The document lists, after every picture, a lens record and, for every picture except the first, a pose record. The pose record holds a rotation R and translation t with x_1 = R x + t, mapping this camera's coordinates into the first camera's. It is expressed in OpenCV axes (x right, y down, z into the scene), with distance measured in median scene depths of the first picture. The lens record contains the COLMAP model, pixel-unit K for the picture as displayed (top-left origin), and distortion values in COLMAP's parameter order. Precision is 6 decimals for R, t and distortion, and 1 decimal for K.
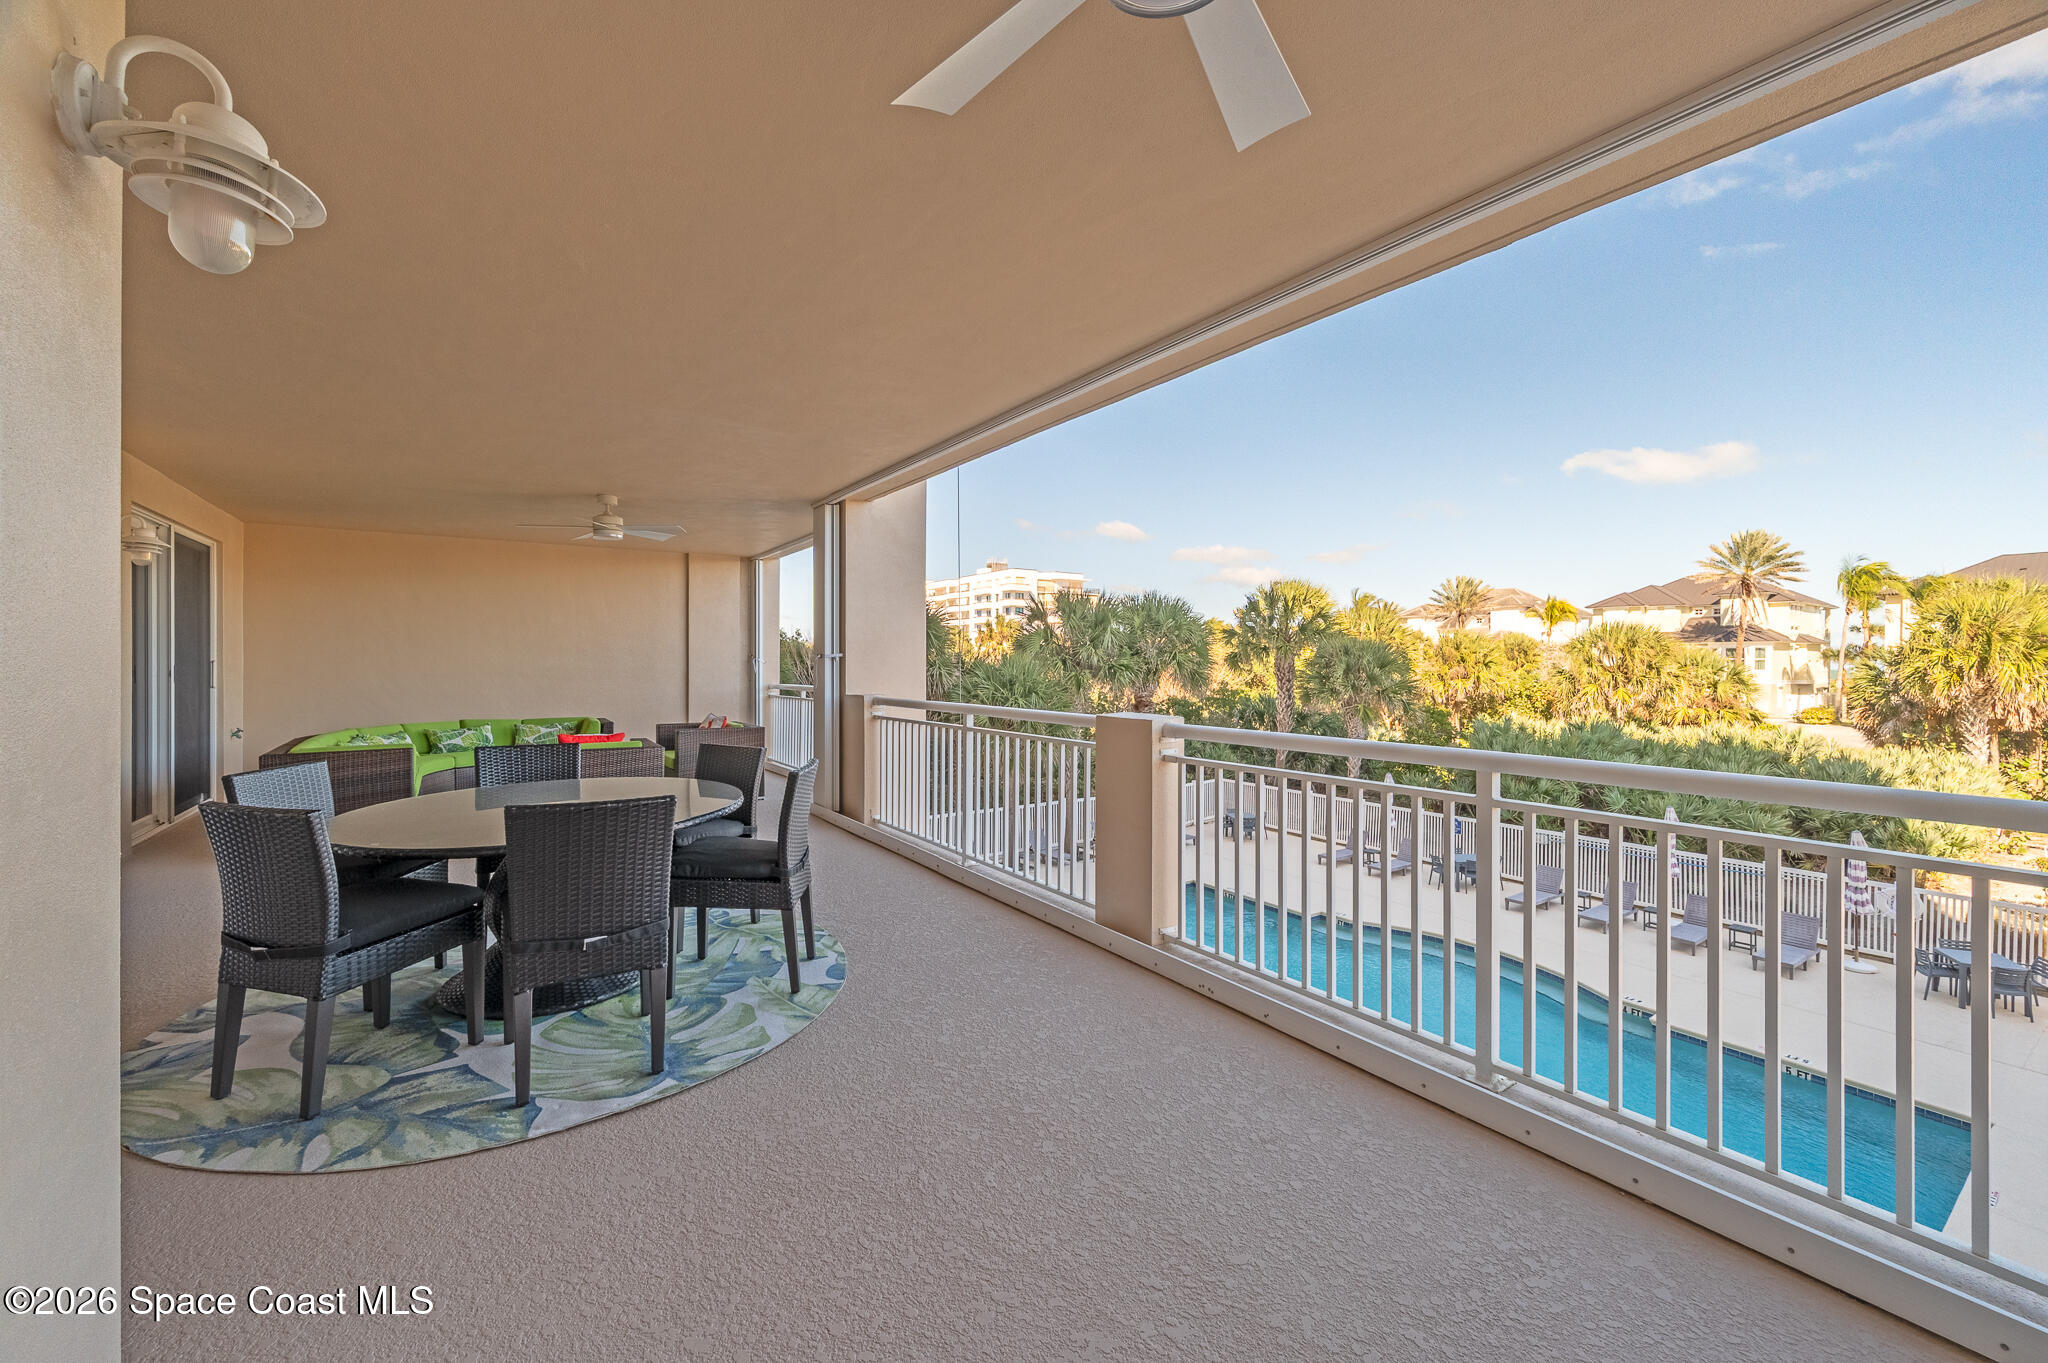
lens RADIAL K [[812.1, 0, 1015.6], [0, 812.1, 664.0], [0, 0, 1]] dist [-0.002375, -0.000706]
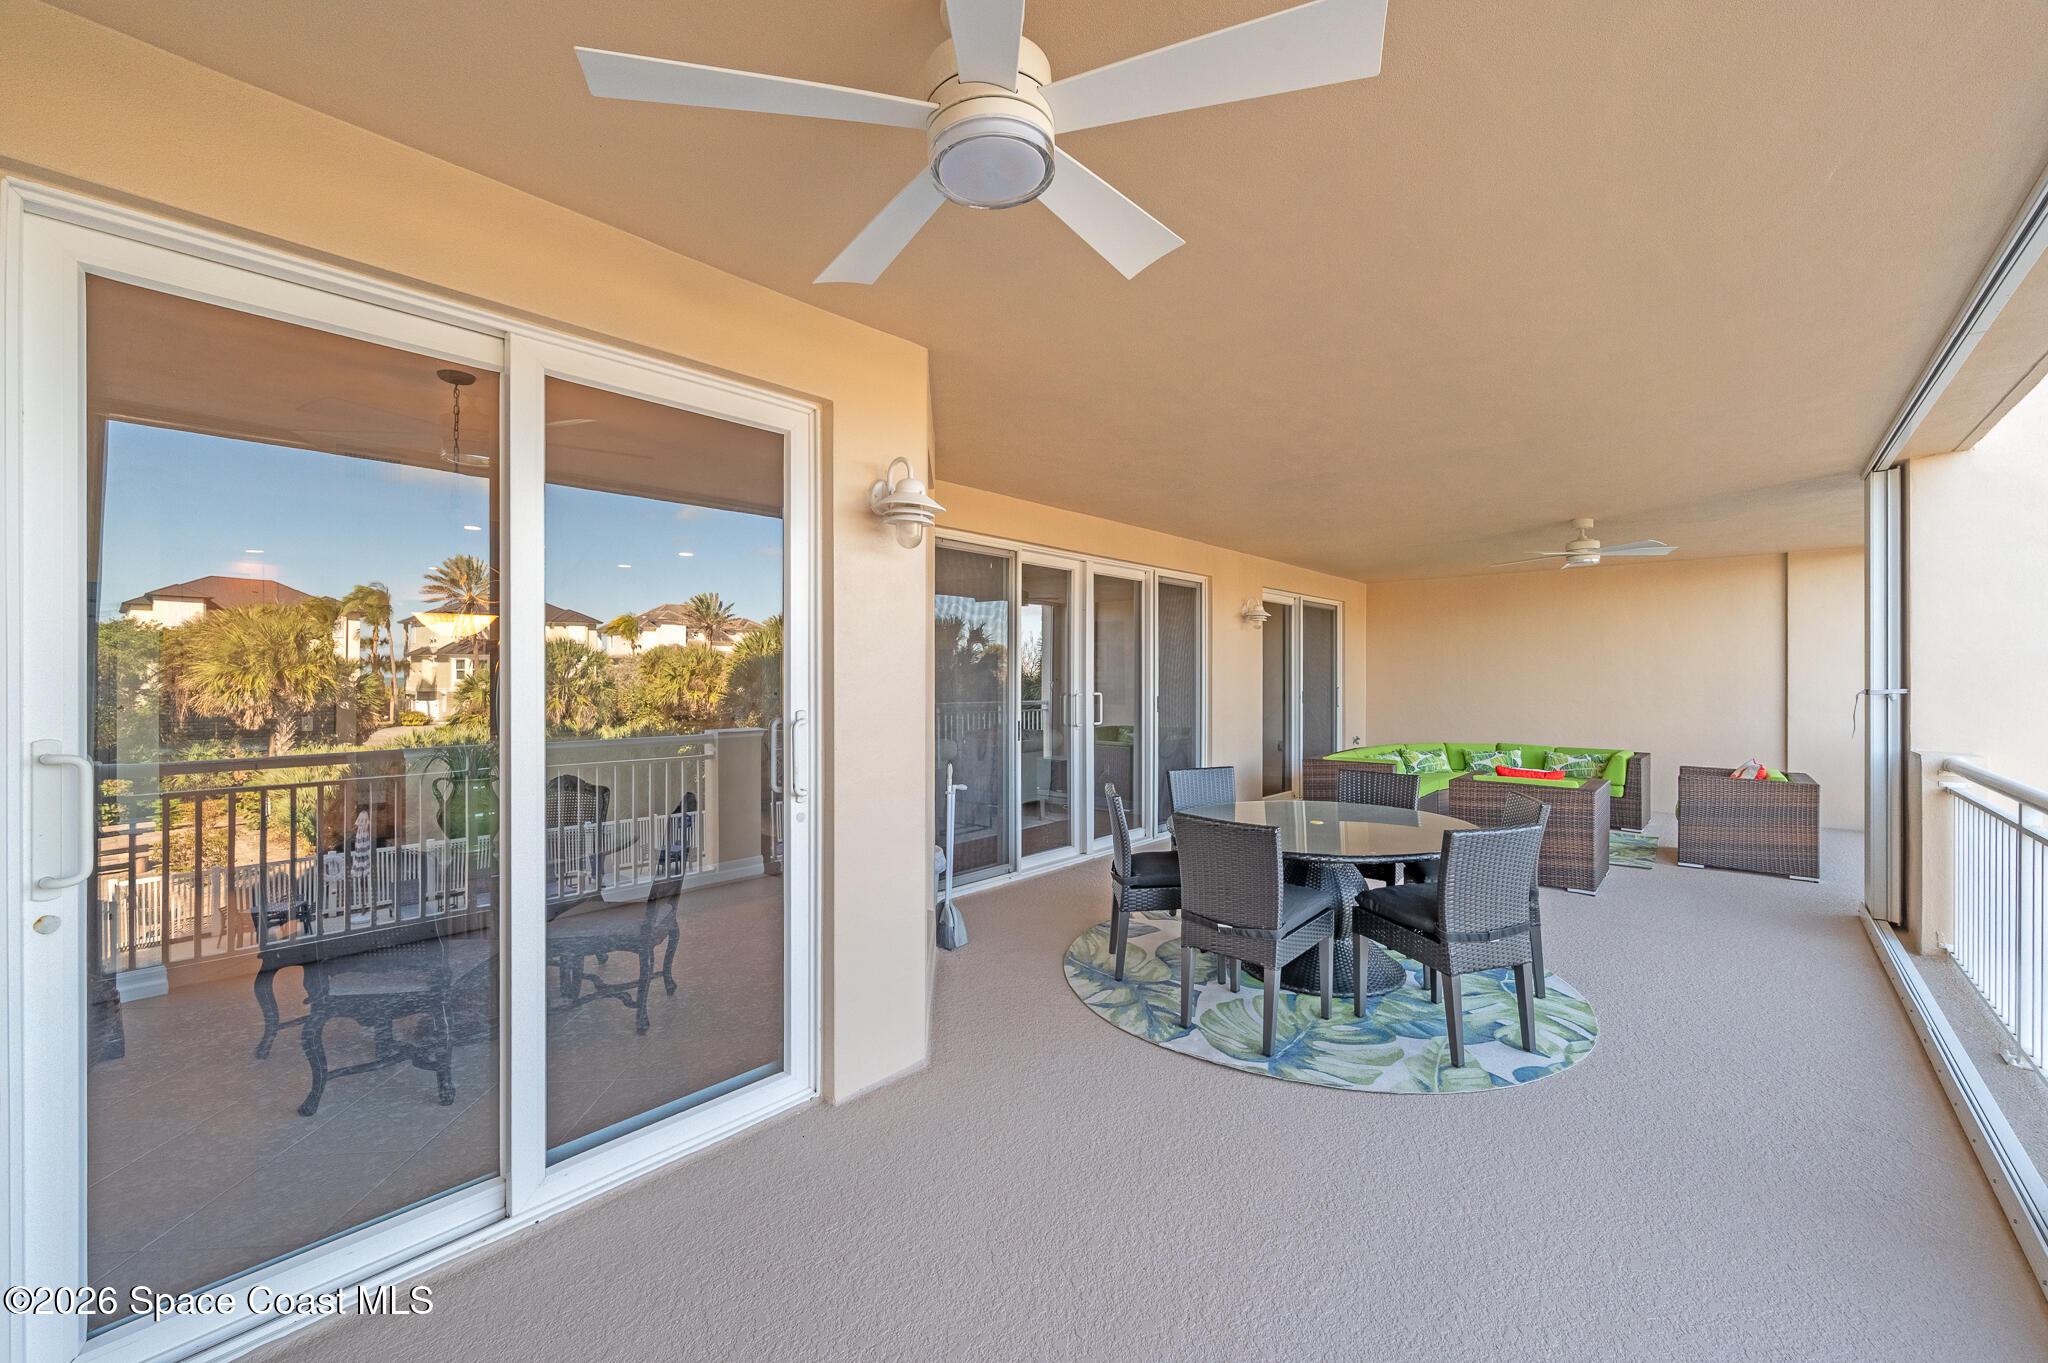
lens RADIAL K [[812.1, 0, 1036.8], [0, 812.1, 676.0], [0, 0, 1]] dist [-0.002375, -0.000706]
pose [[0.271971, -0.001659, -0.962304, 0.482690], [-0.001899, 0.999996, -0.002260, -0.042792], [0.962304, 0.002442, 0.271967, 0.265558]]
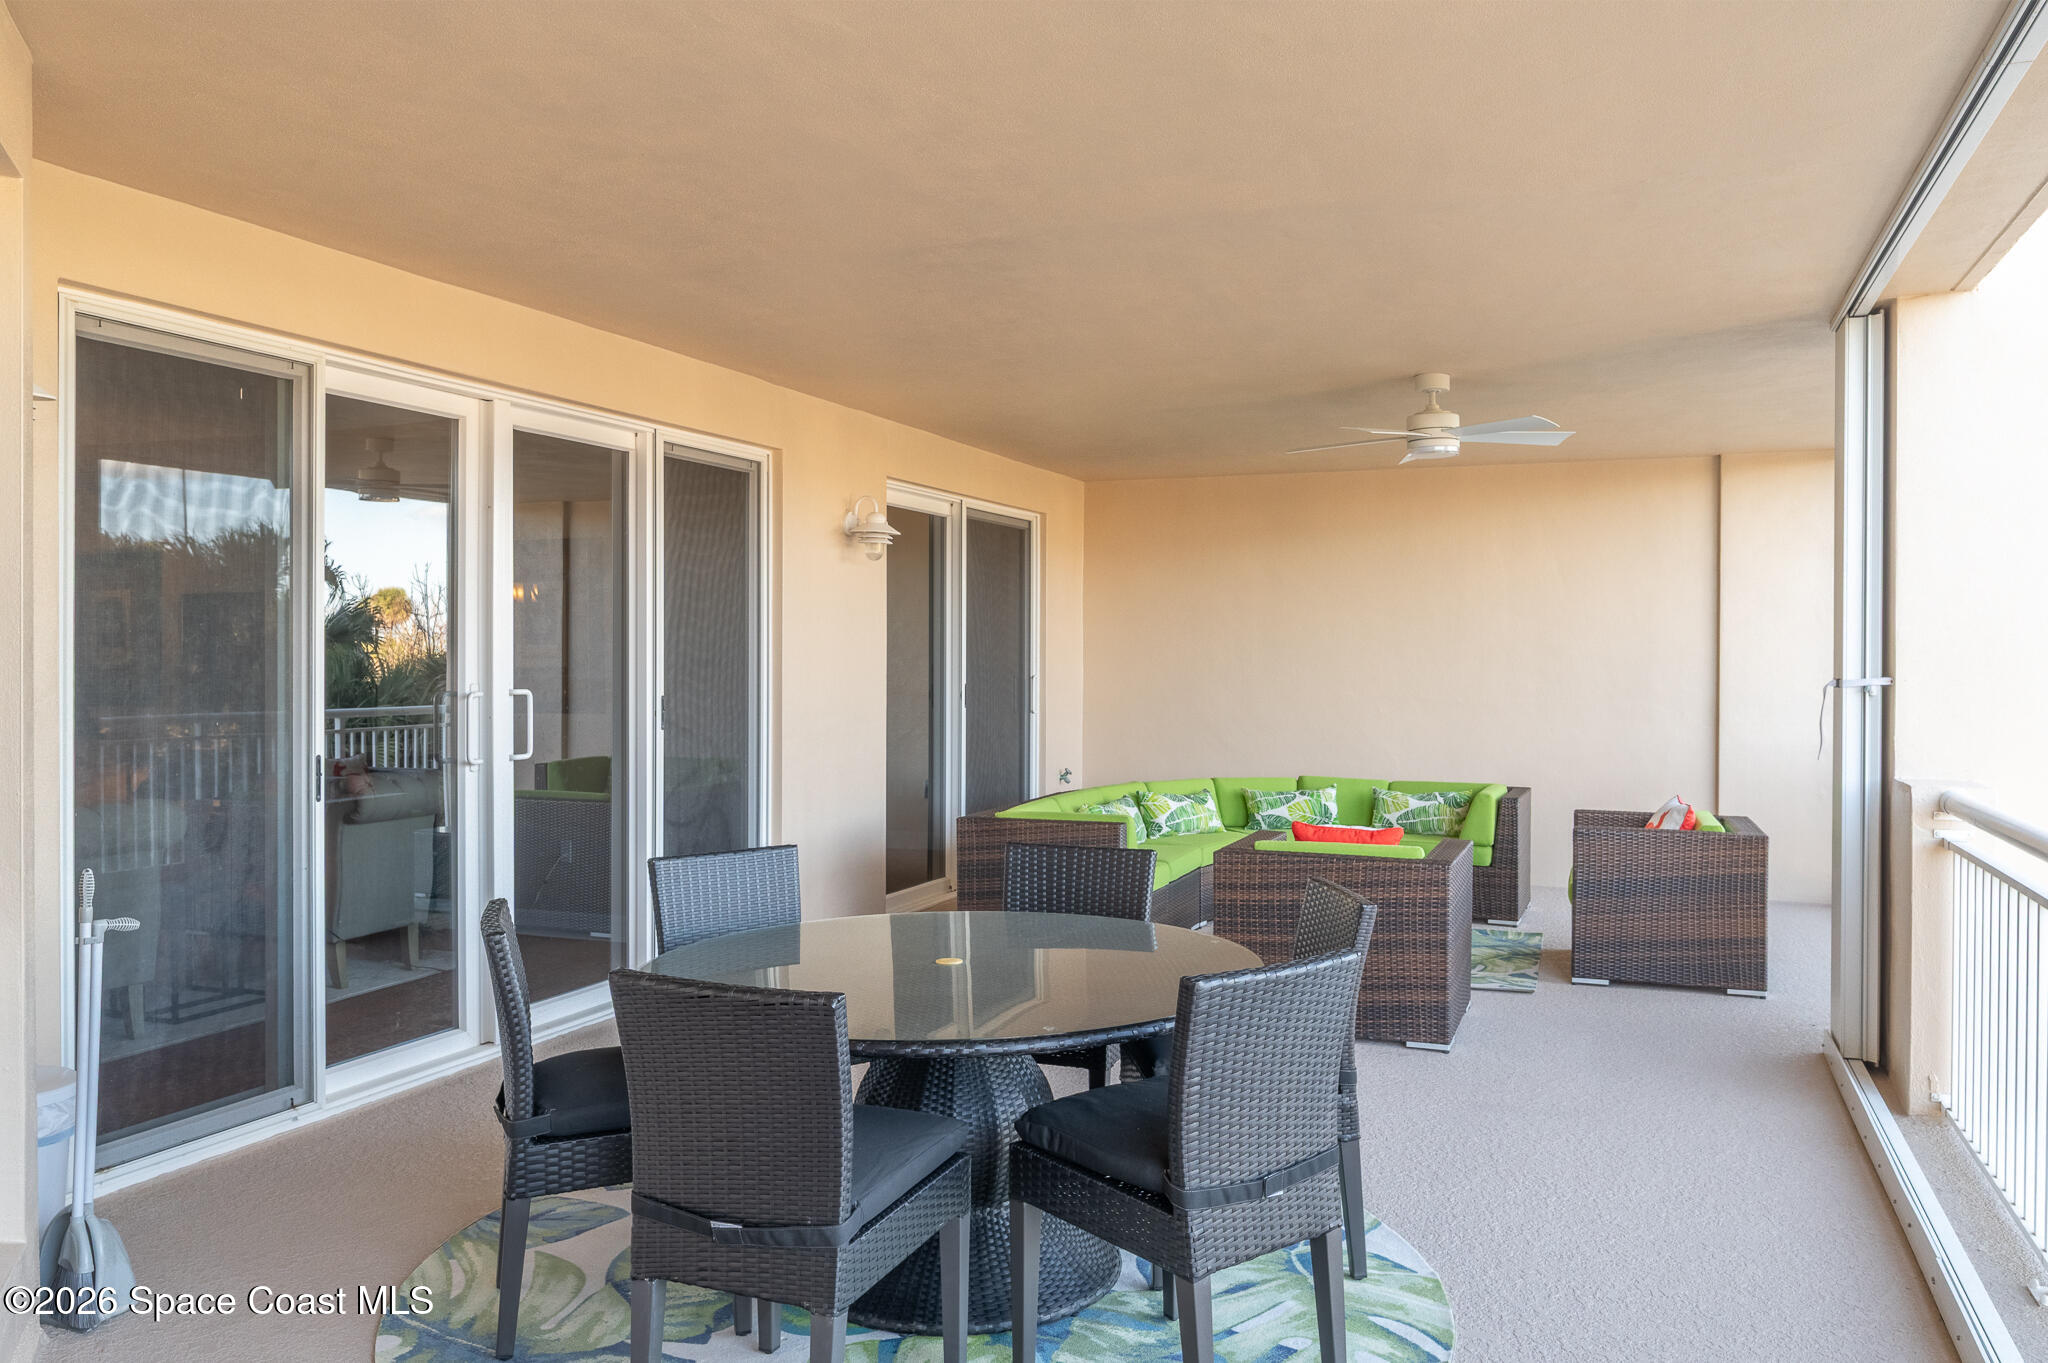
lens RADIAL K [[1561.0, 0, 1027.8], [0, 1561.0, 672.0], [0, 0, 1]] dist [-0.008866, 0.012448]
pose [[0.576306, 0.008490, -0.817190, 0.364216], [-0.003236, 0.999962, 0.008106, -0.042631], [0.817228, -0.002027, 0.576311, 0.406222]]
